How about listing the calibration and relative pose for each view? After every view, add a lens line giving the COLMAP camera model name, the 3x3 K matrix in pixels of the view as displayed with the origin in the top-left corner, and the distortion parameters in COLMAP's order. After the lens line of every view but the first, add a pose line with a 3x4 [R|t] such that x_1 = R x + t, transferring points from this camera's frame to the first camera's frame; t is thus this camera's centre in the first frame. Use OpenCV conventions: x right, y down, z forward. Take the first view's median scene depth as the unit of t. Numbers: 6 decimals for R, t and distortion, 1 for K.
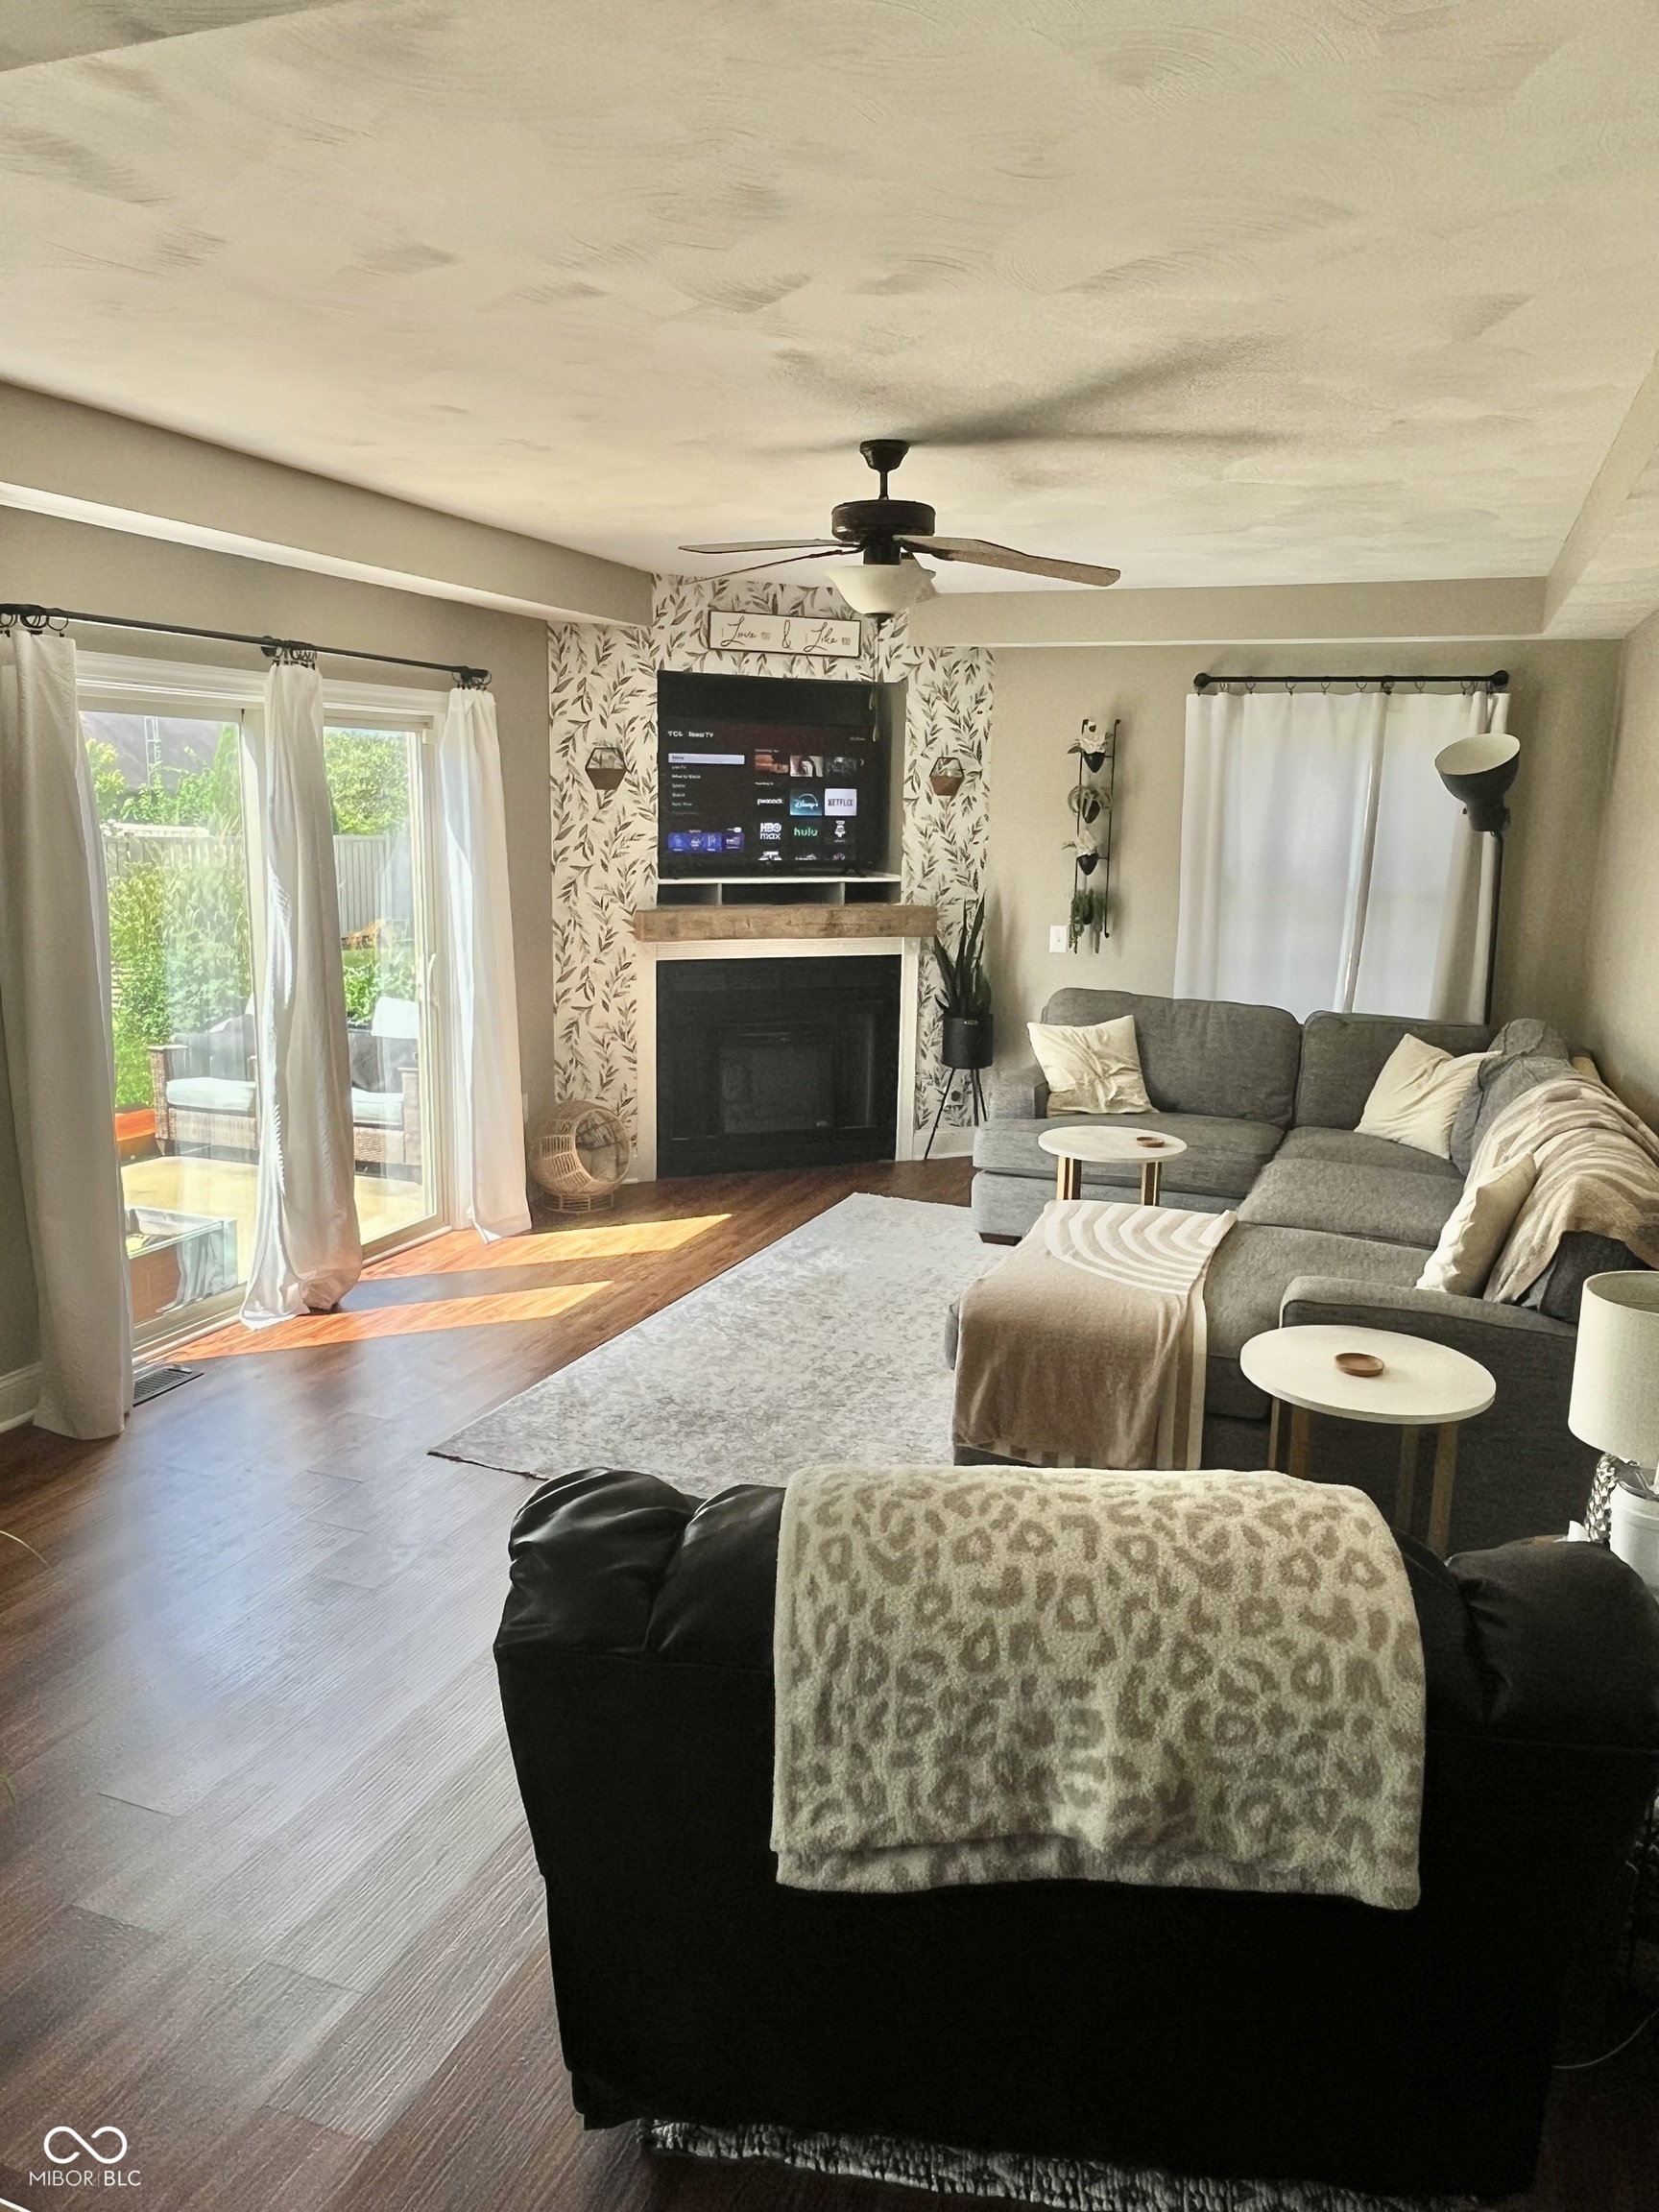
lens RADIAL K [[1549.9, 0, 827.6], [0, 1549.9, 1113.5], [0, 0, 1]] dist [-0.004825, 0.001013]
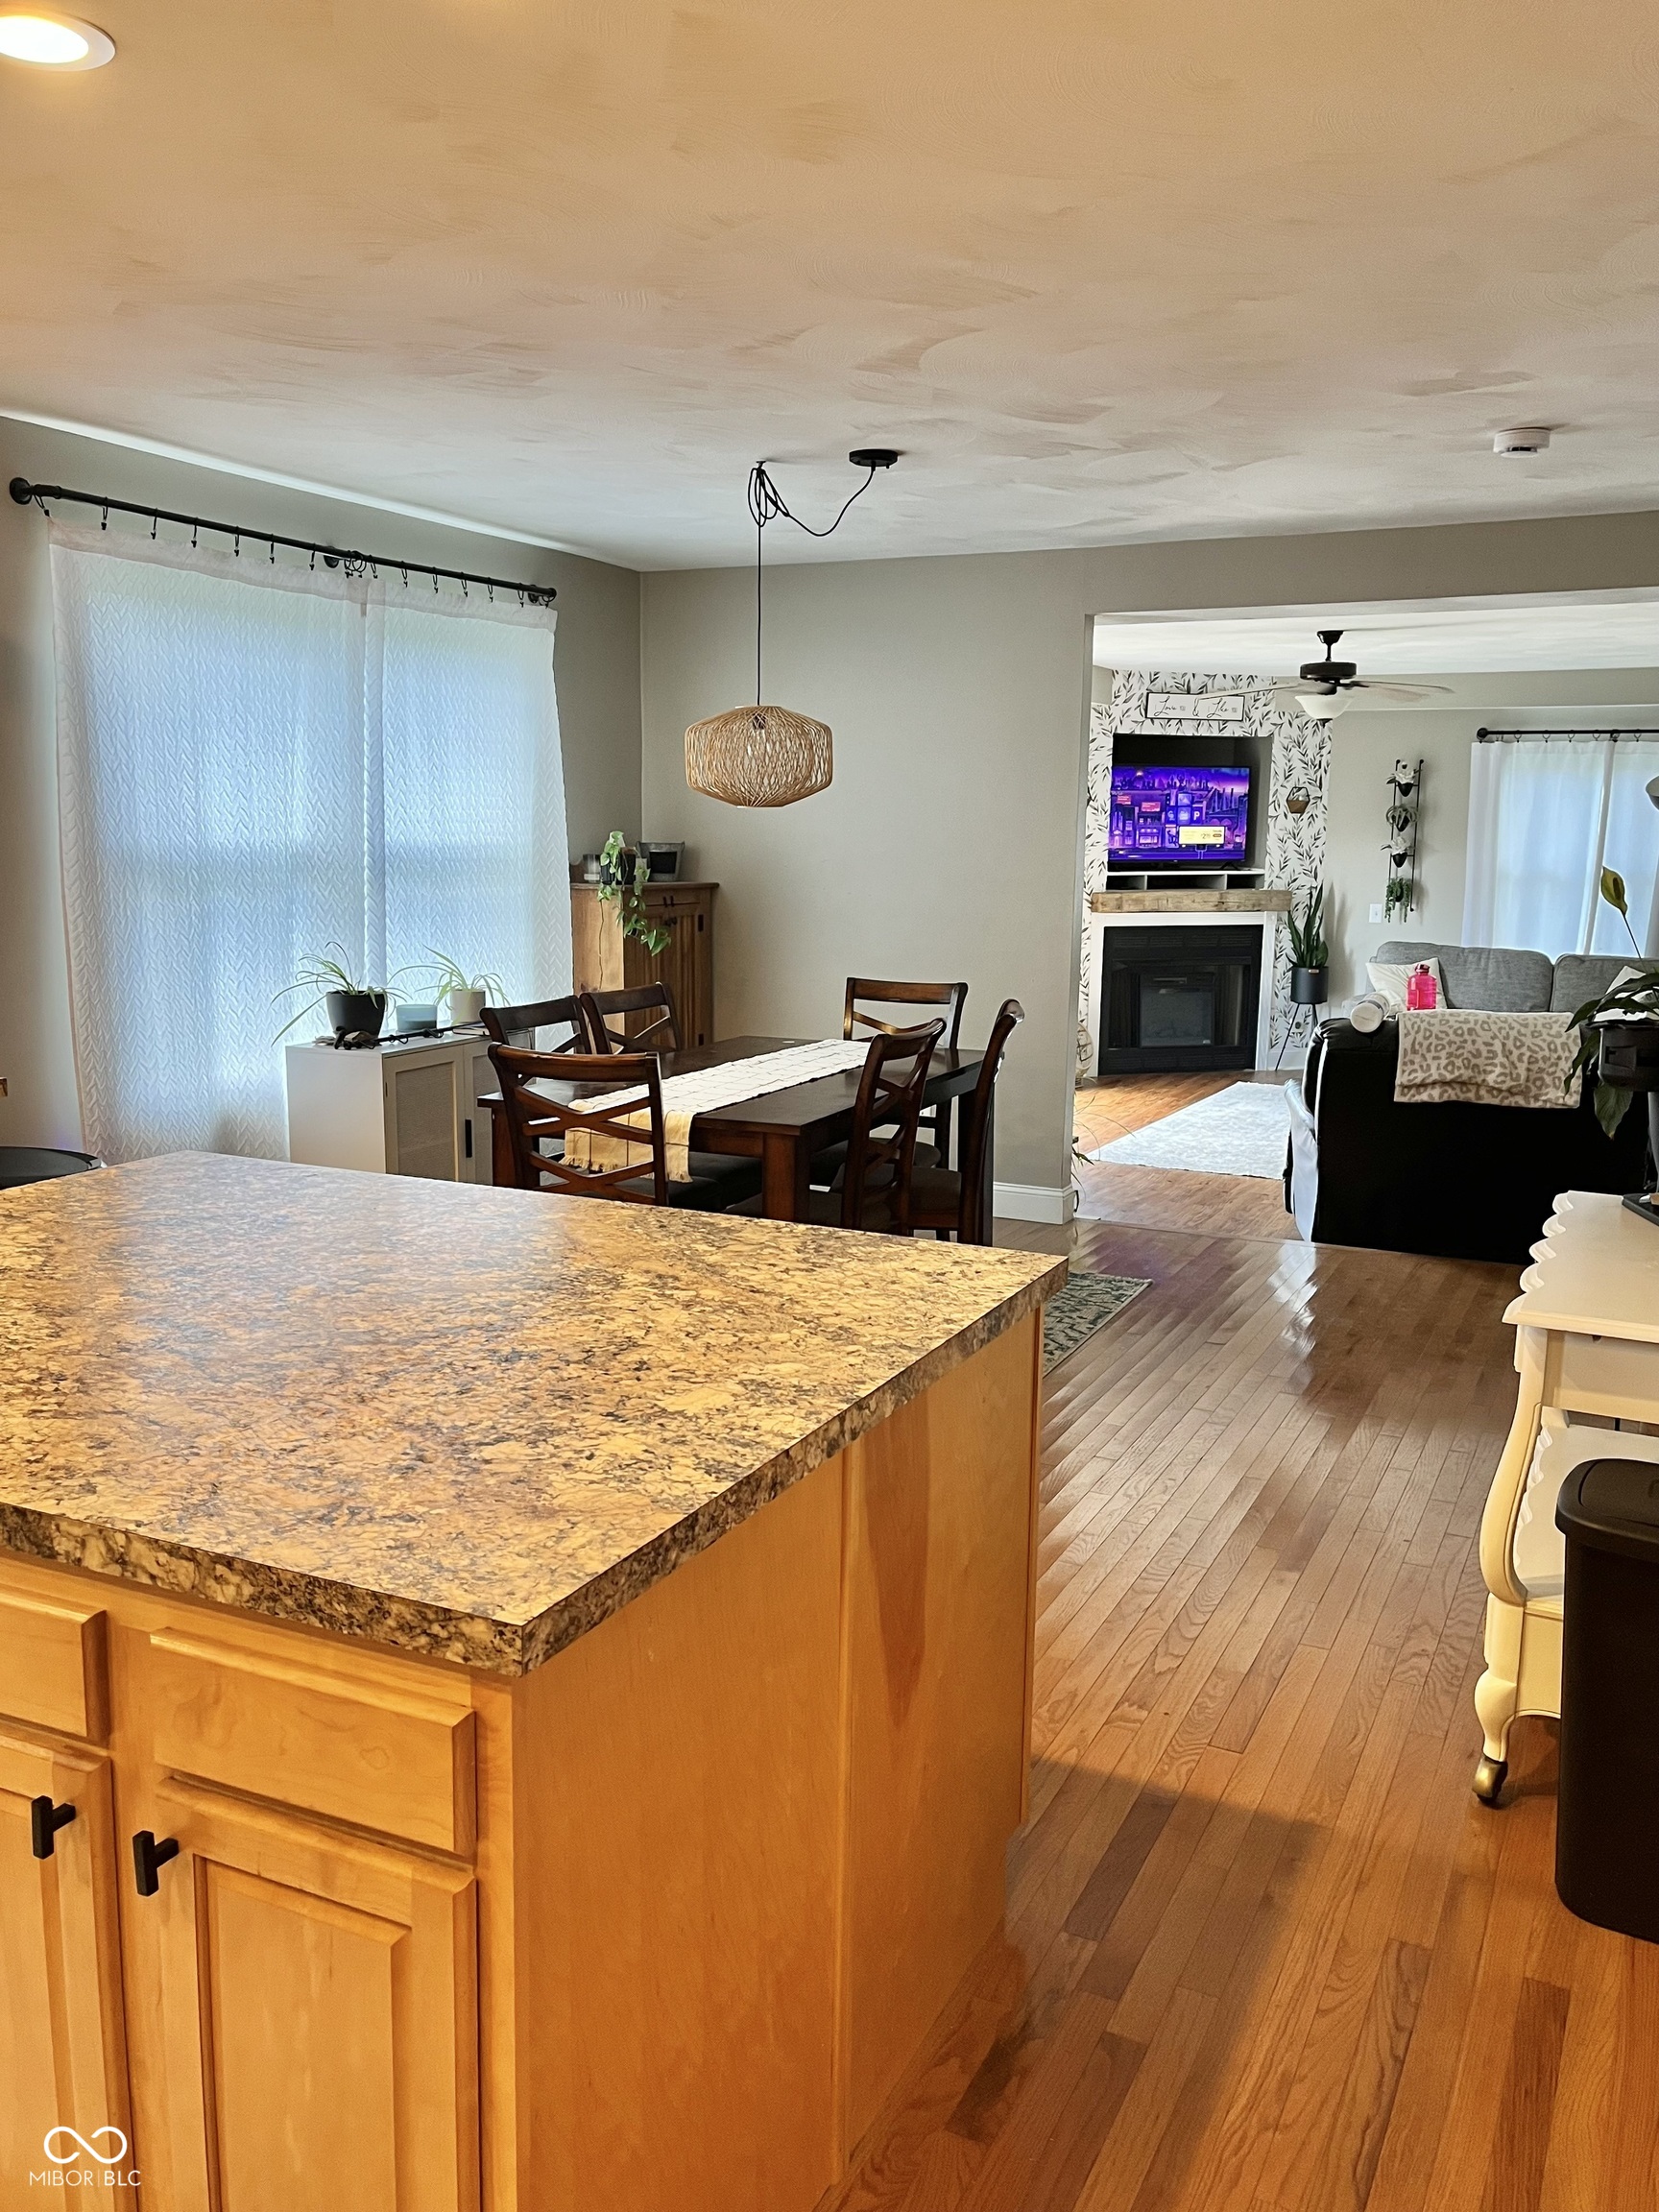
lens RADIAL K [[1779.5, 0, 838.4], [0, 1779.5, 1139.2], [0, 0, 1]] dist [0.044617, -0.004133]
pose [[0.996053, 0.008850, -0.088316, -0.217417], [-0.011131, 0.999616, -0.025374, 0.157473], [0.088058, 0.026256, 0.995769, -0.747407]]
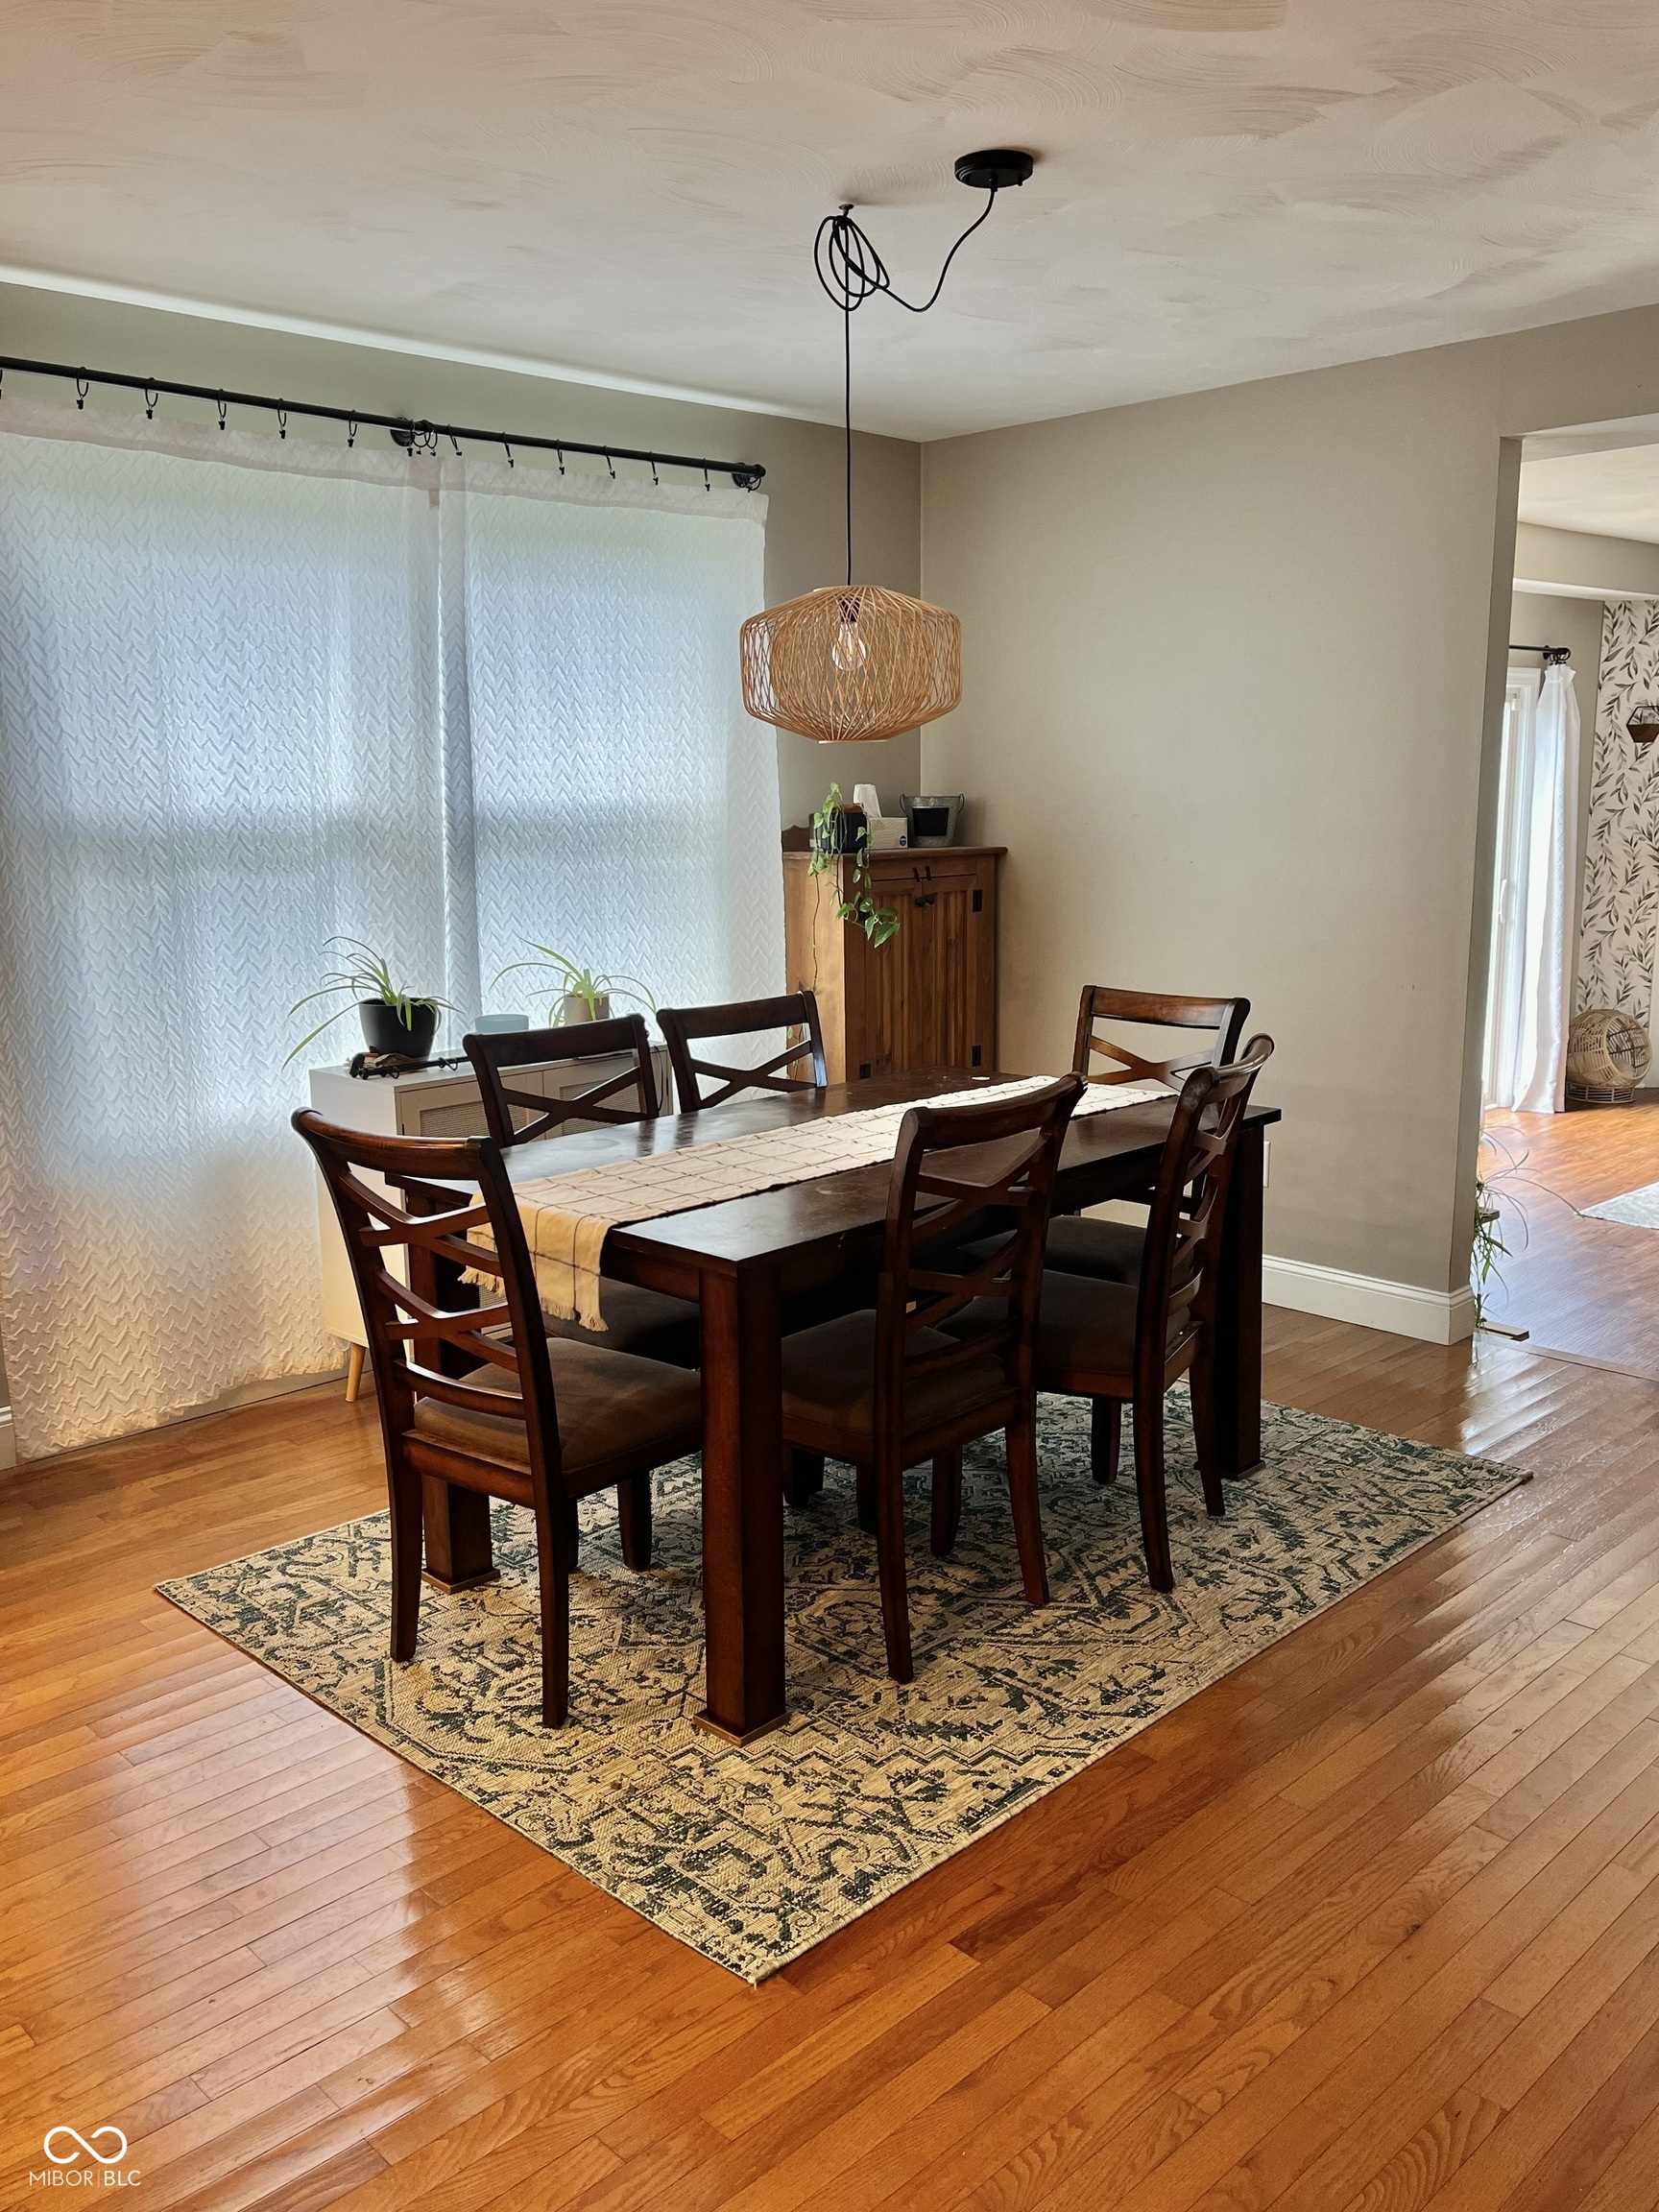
lens RADIAL K [[1802.0, 0, 837.9], [0, 1802.0, 1110.8], [0, 0, 1]] dist [0.041802, -0.006475]
pose [[0.908339, 0.049045, -0.415350, -0.110549], [-0.056771, 0.998368, -0.006266, 0.107530], [0.414364, 0.029271, 0.909640, -0.474278]]
